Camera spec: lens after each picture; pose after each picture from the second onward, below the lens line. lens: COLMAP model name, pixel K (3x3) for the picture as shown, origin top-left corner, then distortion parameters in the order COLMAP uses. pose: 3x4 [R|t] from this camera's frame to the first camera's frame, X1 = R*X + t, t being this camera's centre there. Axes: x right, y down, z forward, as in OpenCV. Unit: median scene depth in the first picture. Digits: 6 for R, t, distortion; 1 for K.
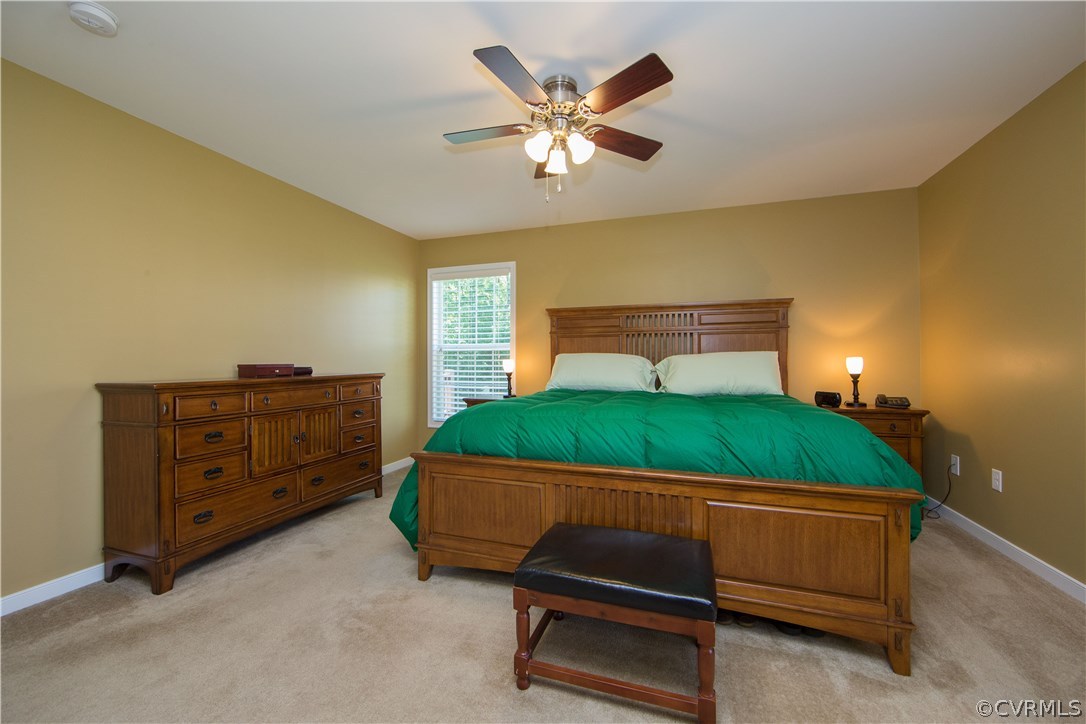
lens RADIAL K [[427.8, 0, 543.0], [0, 427.8, 362.0], [0, 0, 1]] dist [0.000449, 0.000000]
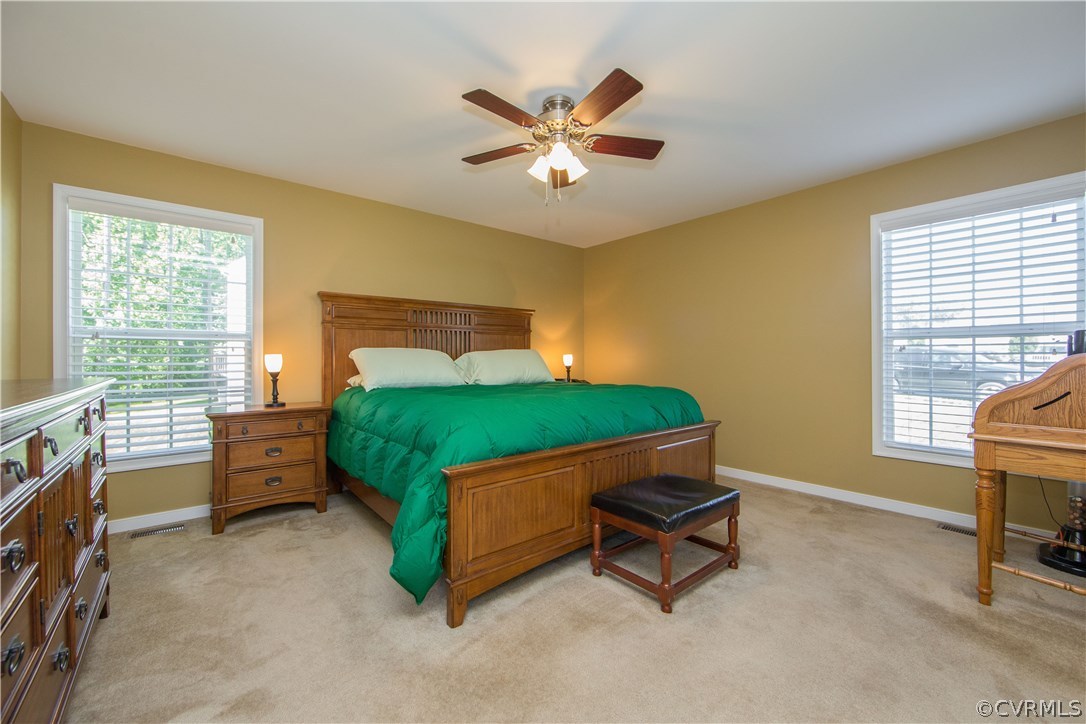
lens RADIAL K [[433.7, 0, 543.3], [0, 433.7, 359.0], [0, 0, 1]] dist [-0.002471, -0.000117]
pose [[0.515378, -0.001942, 0.856961, -0.901457], [0.006325, 0.999979, -0.001538, 0.009784], [-0.856940, 0.006213, 0.515379, 0.442168]]
